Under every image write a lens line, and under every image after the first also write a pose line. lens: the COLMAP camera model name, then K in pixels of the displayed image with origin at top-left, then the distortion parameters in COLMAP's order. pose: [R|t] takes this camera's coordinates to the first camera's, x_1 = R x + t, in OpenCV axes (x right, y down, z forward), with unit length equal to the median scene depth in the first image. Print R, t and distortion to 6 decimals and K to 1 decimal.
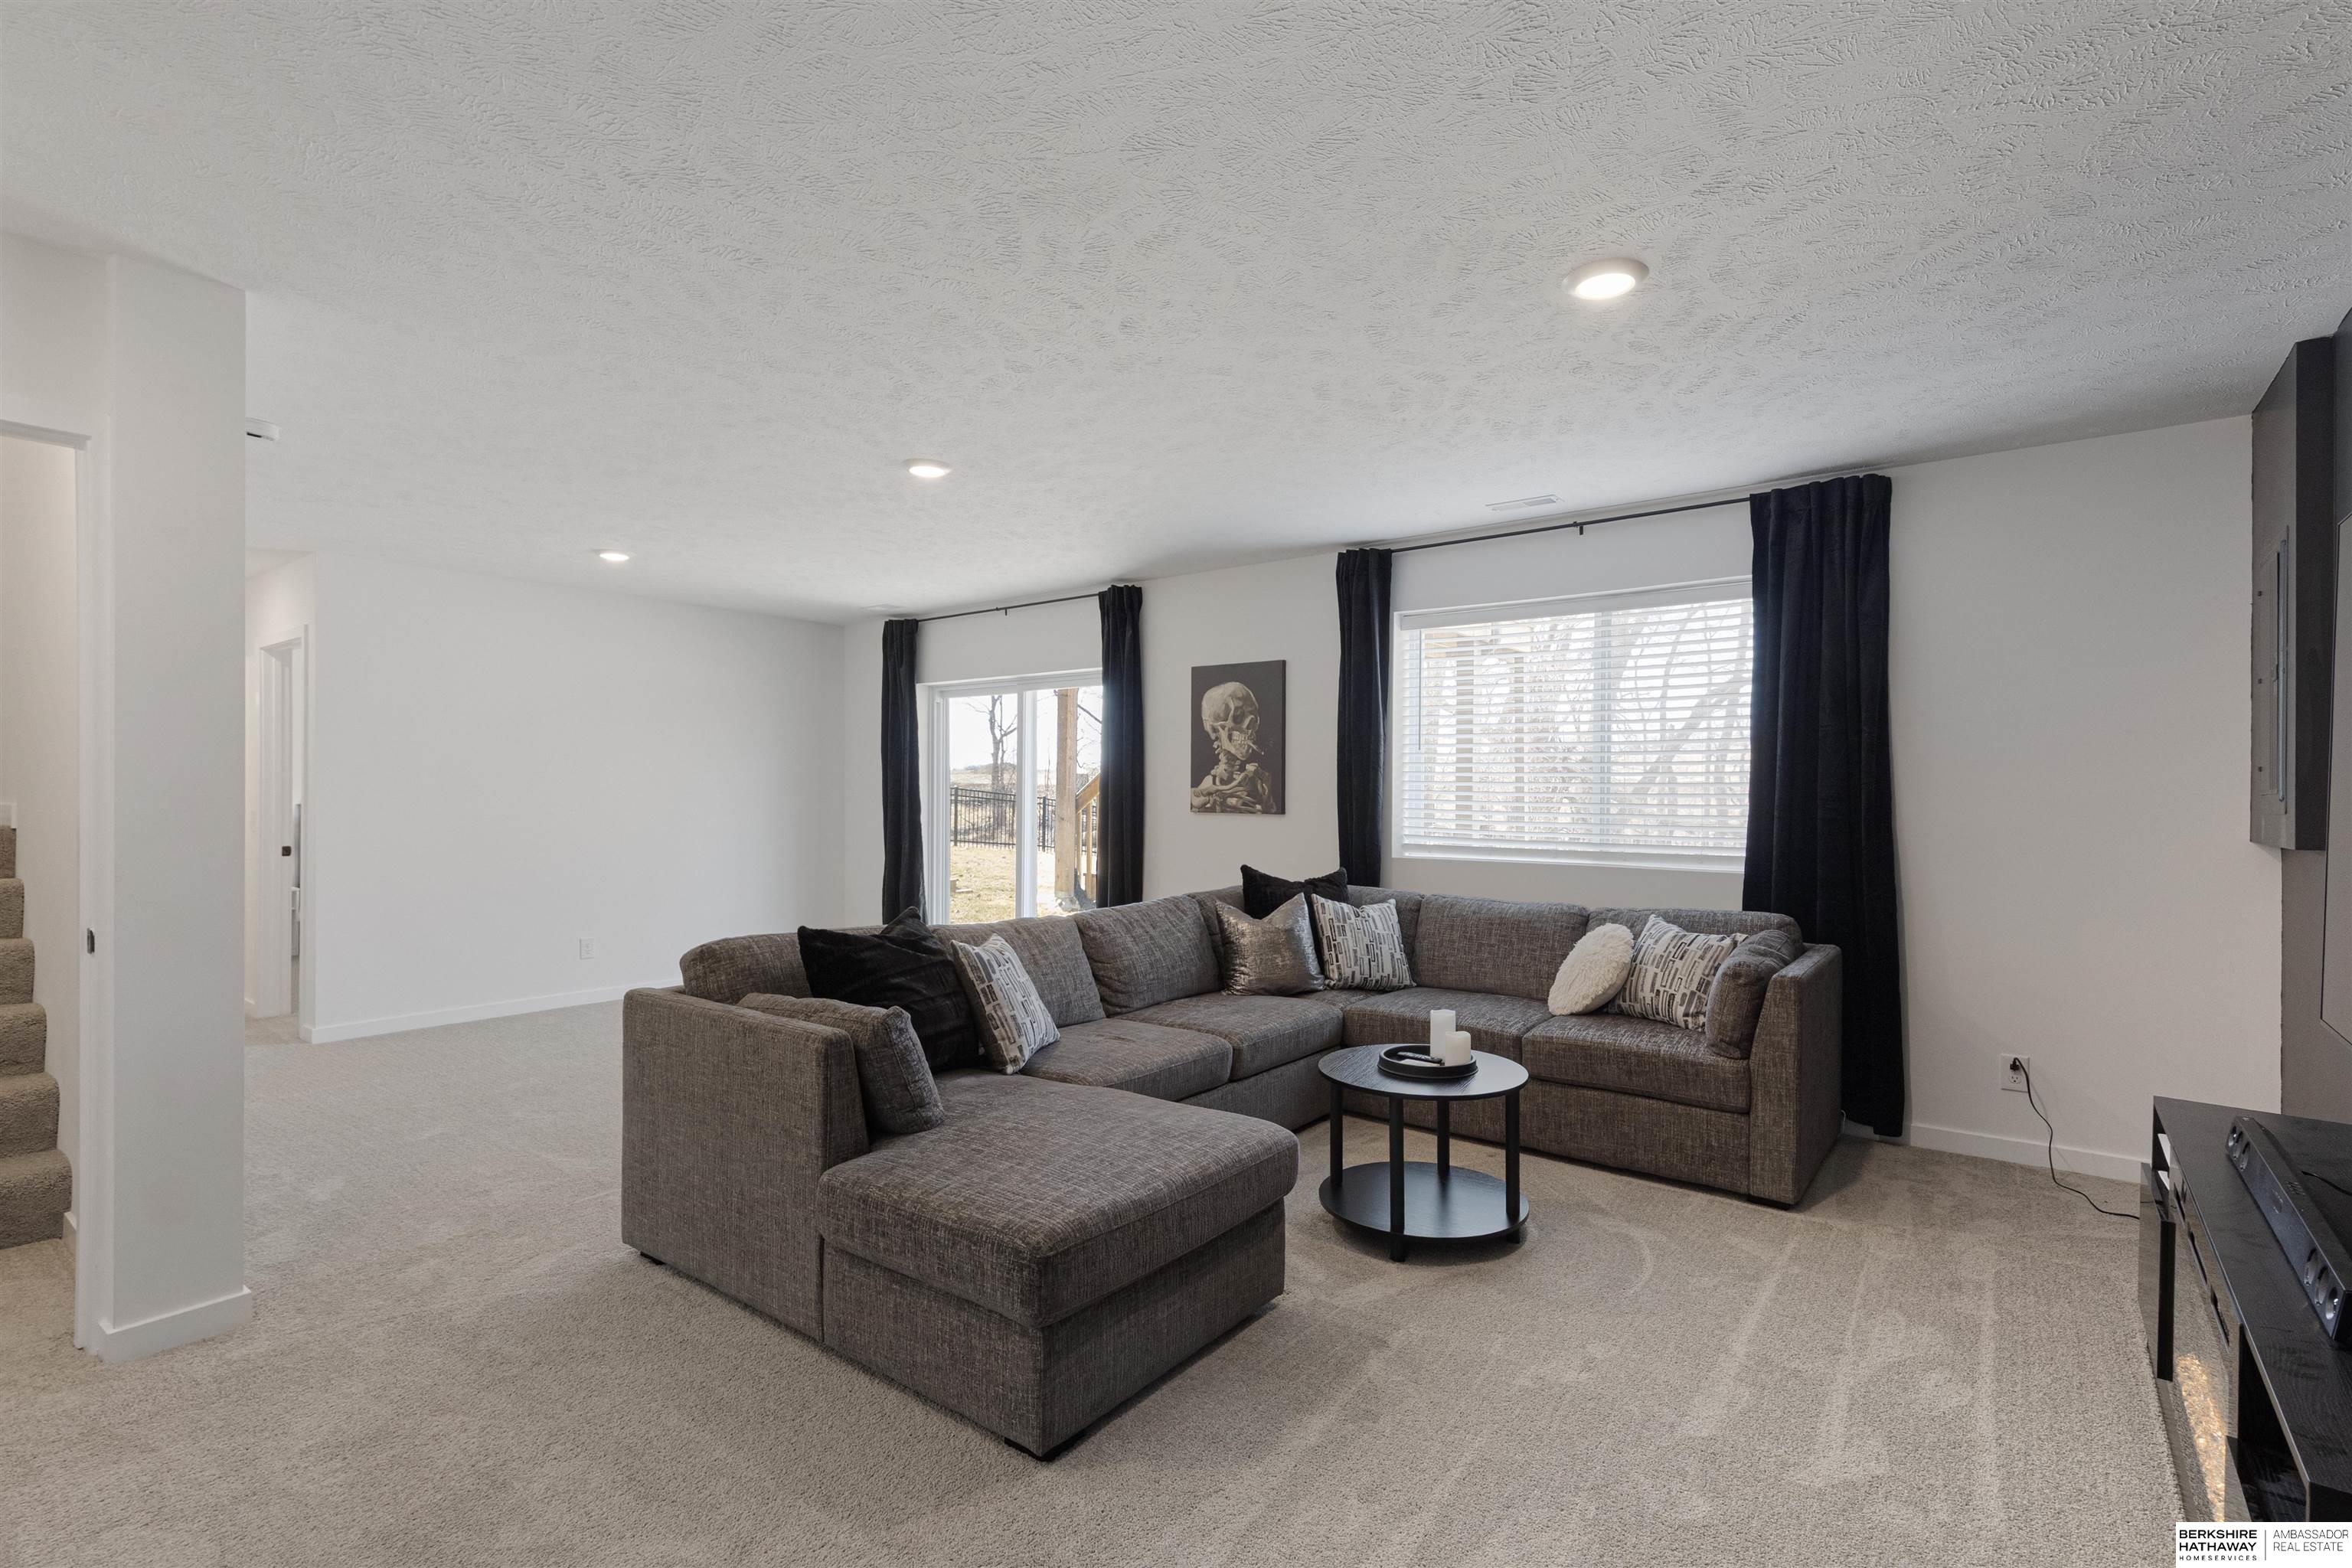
lens RADIAL K [[1087.1, 0, 1177.0], [0, 1087.1, 786.8], [0, 0, 1]] dist [0.000447, 0.000020]
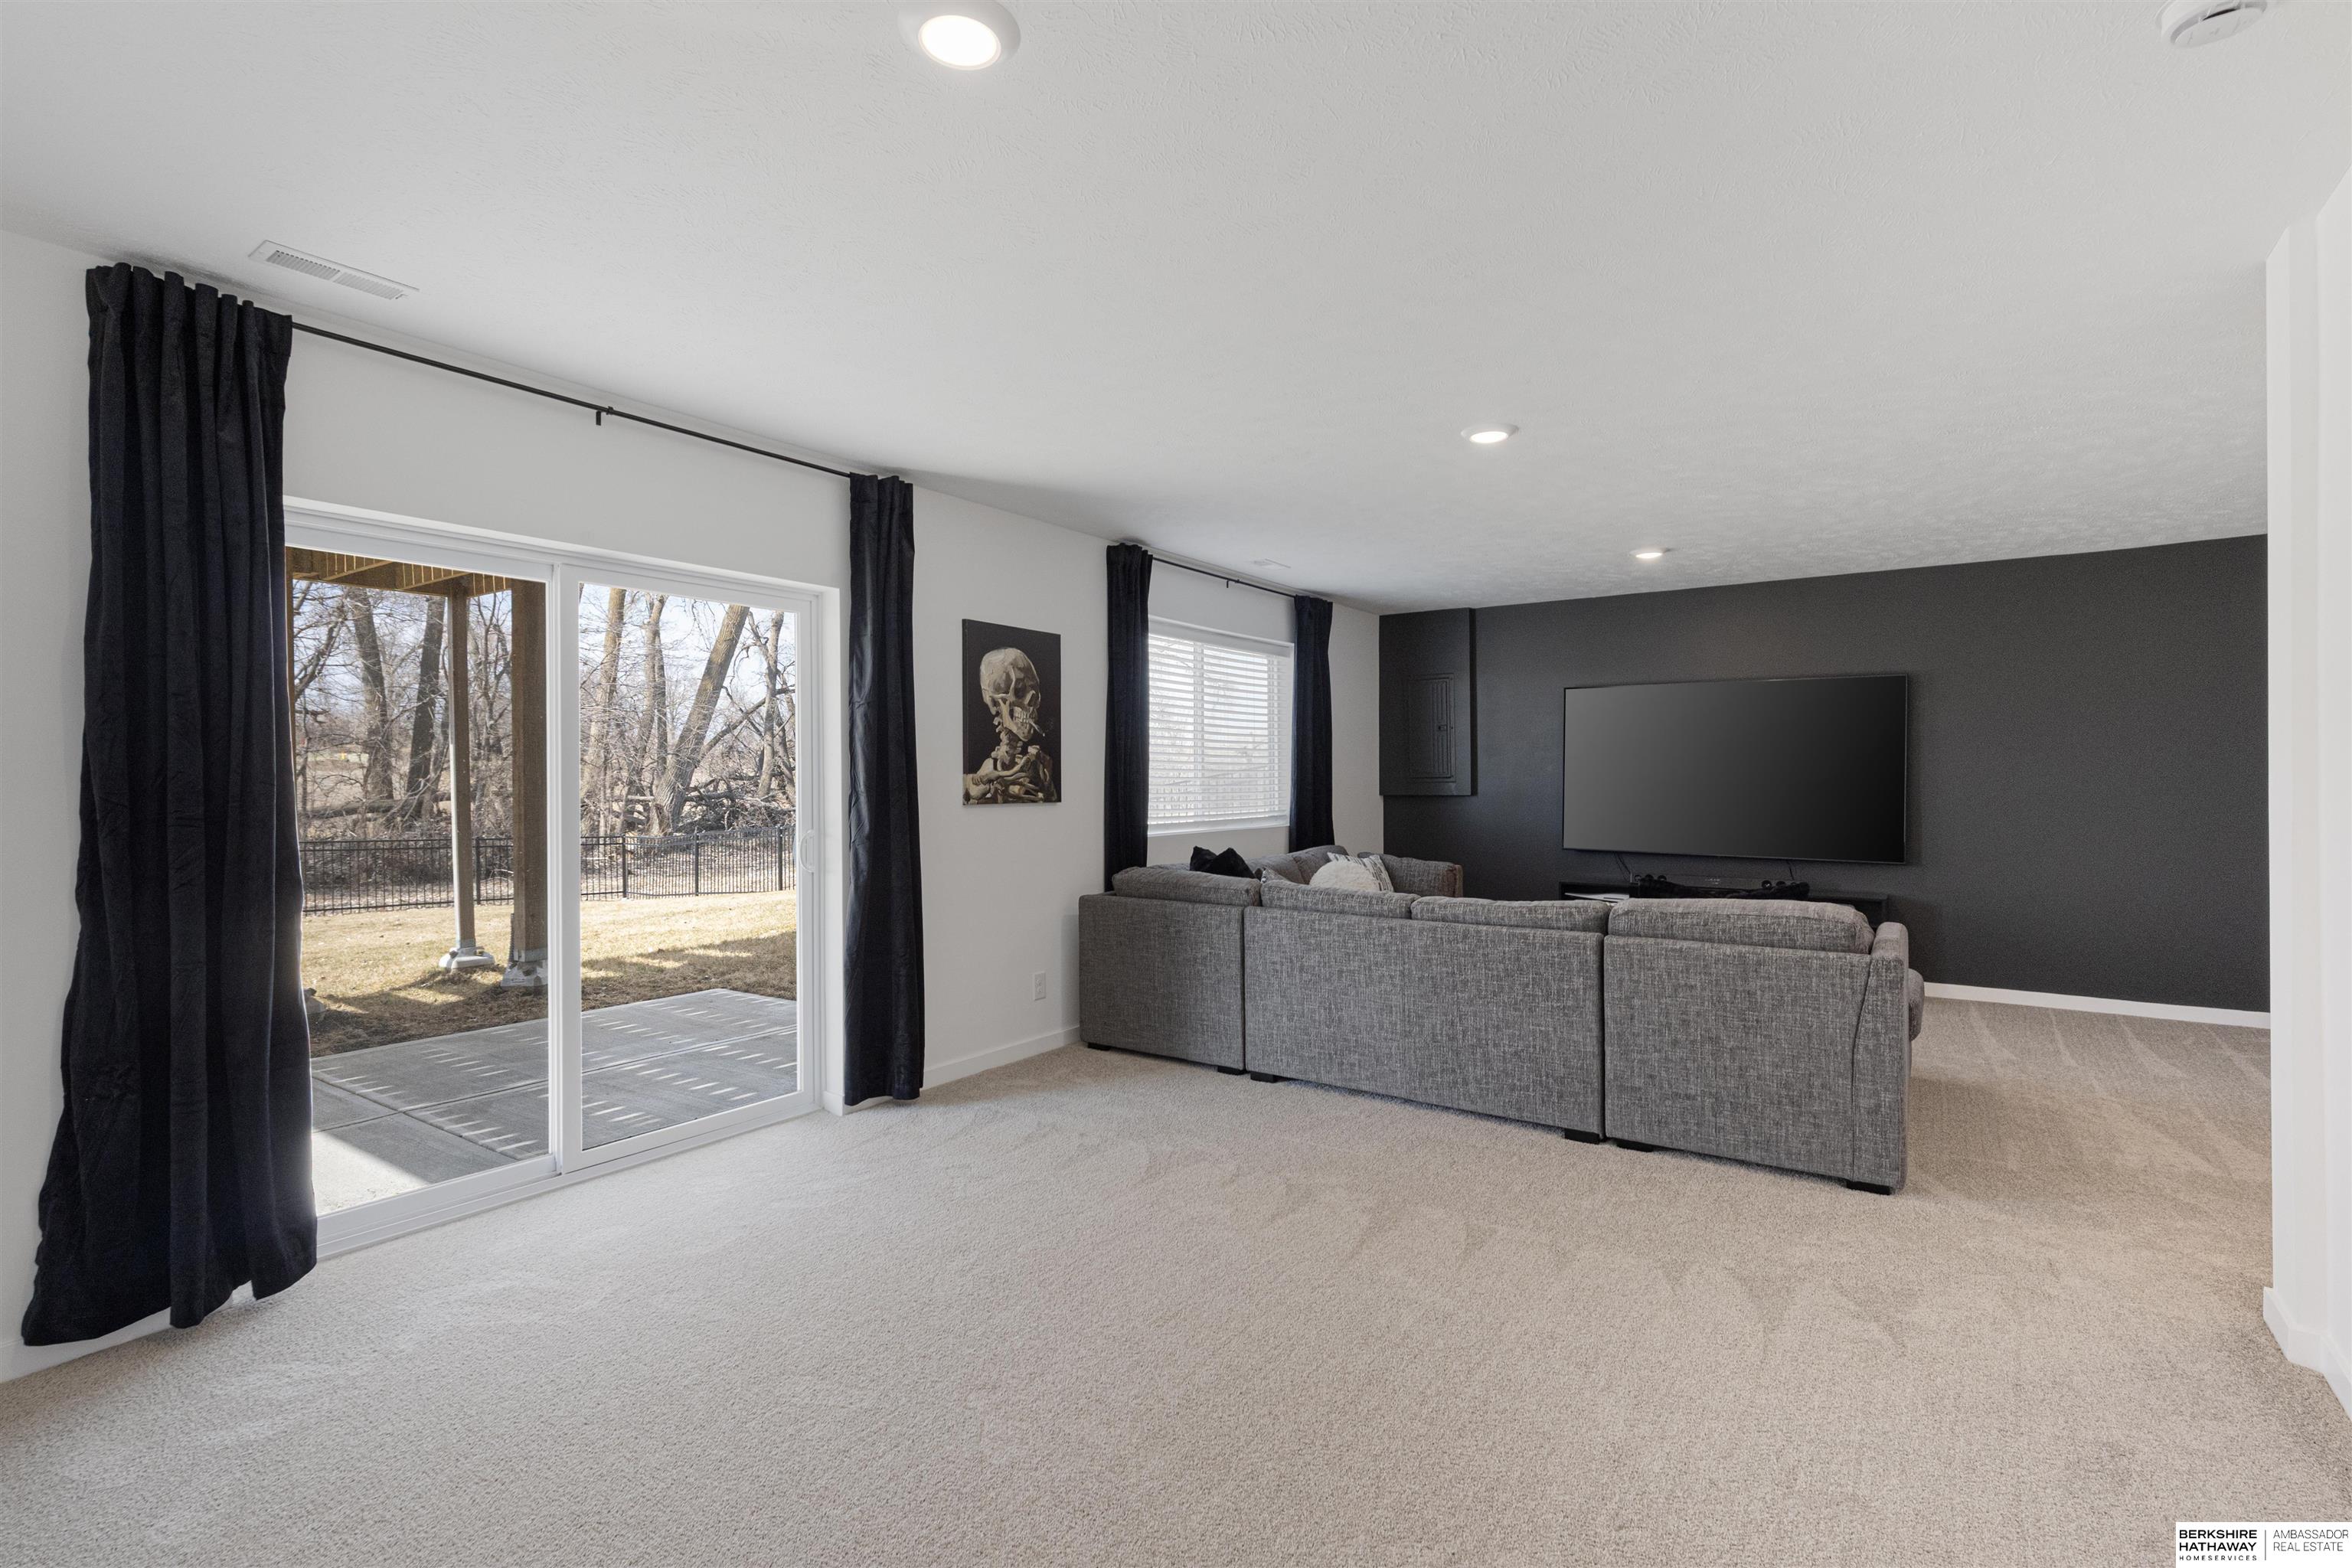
lens RADIAL K [[1087.1, 0, 1176.1], [0, 1087.1, 785.6], [0, 0, 1]] dist [0.000447, 0.000020]
pose [[-0.064550, -0.013556, 0.997822, -0.800539], [-0.001269, 0.999908, 0.013502, -0.001246], [-0.997914, -0.000395, -0.064561, 0.927094]]
